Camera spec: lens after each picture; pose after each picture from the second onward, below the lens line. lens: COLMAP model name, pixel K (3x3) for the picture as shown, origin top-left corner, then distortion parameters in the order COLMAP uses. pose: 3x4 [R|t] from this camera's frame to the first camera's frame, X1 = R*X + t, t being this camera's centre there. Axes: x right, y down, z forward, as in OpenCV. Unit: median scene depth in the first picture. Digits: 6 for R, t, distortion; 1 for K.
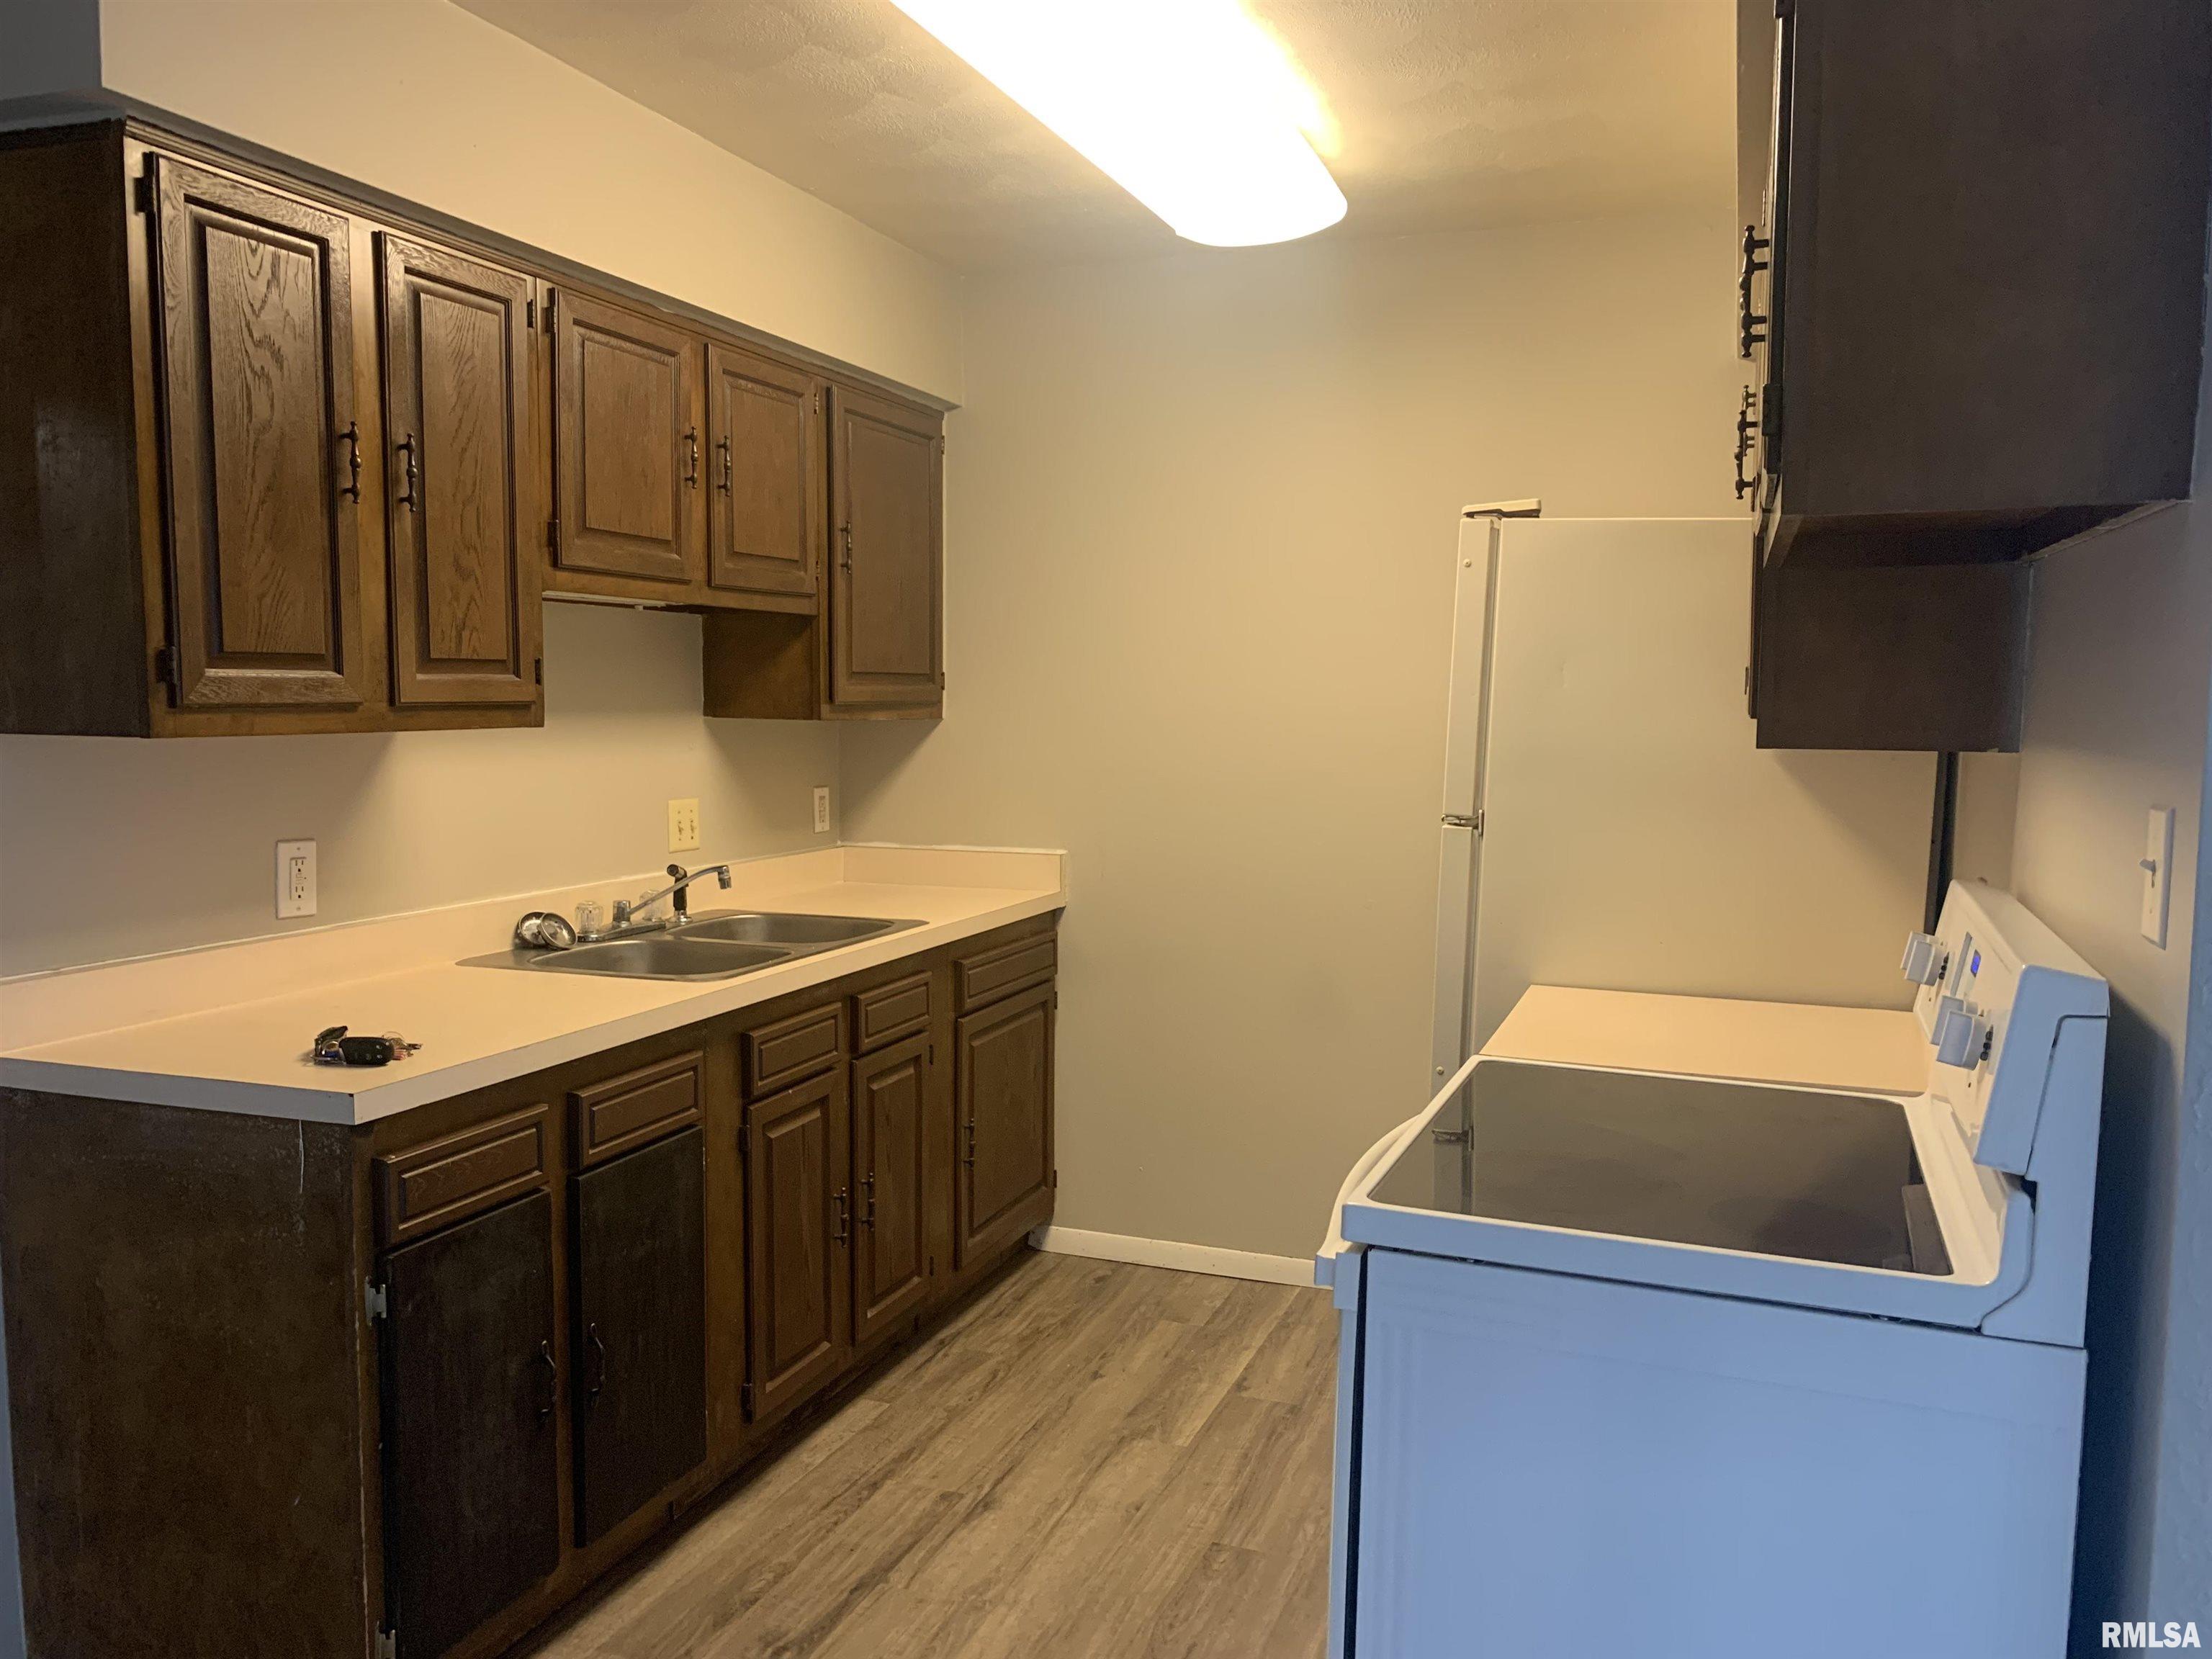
lens RADIAL K [[1708.0, 0, 1106.9], [0, 1708.0, 836.0], [0, 0, 1]] dist [0.050077, -0.029658]
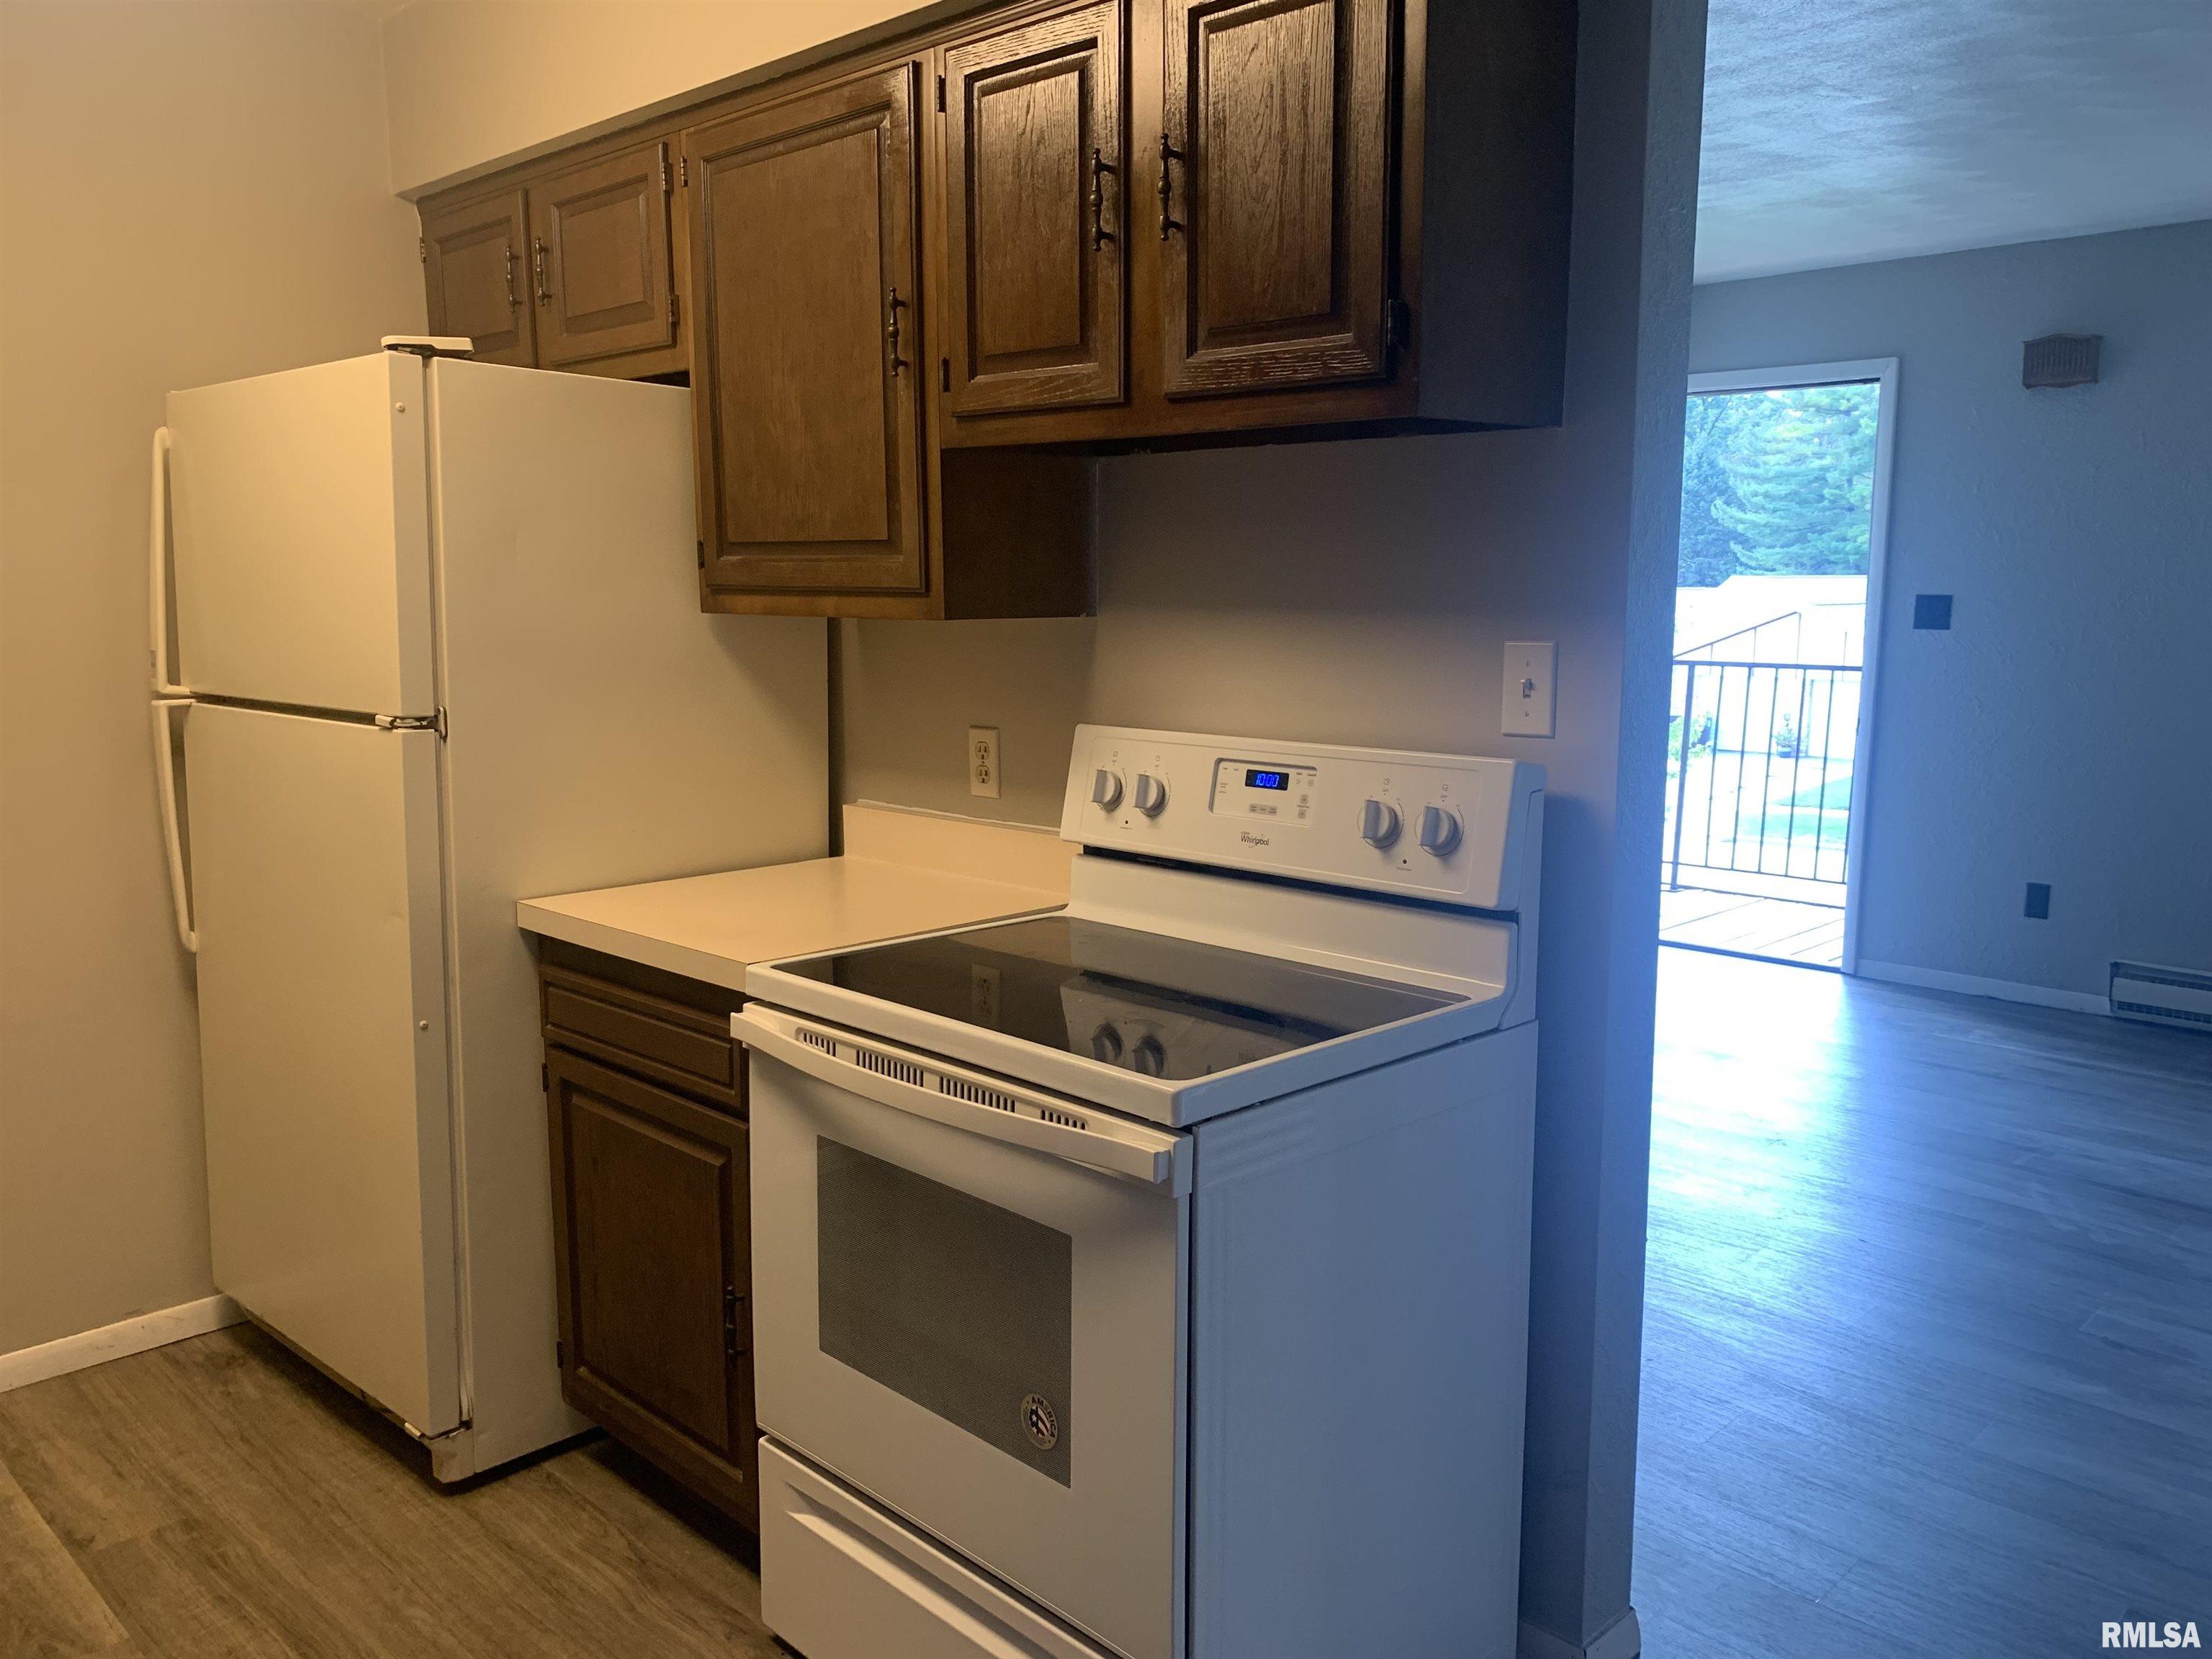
lens RADIAL K [[1708.0, 0, 1111.1], [0, 1708.0, 831.2], [0, 0, 1]] dist [0.050077, -0.029658]
pose [[0.419140, -0.142393, 0.896686, -0.409835], [0.081674, 0.989534, 0.118960, -0.028956], [-0.904240, 0.023375, 0.426383, 0.341782]]
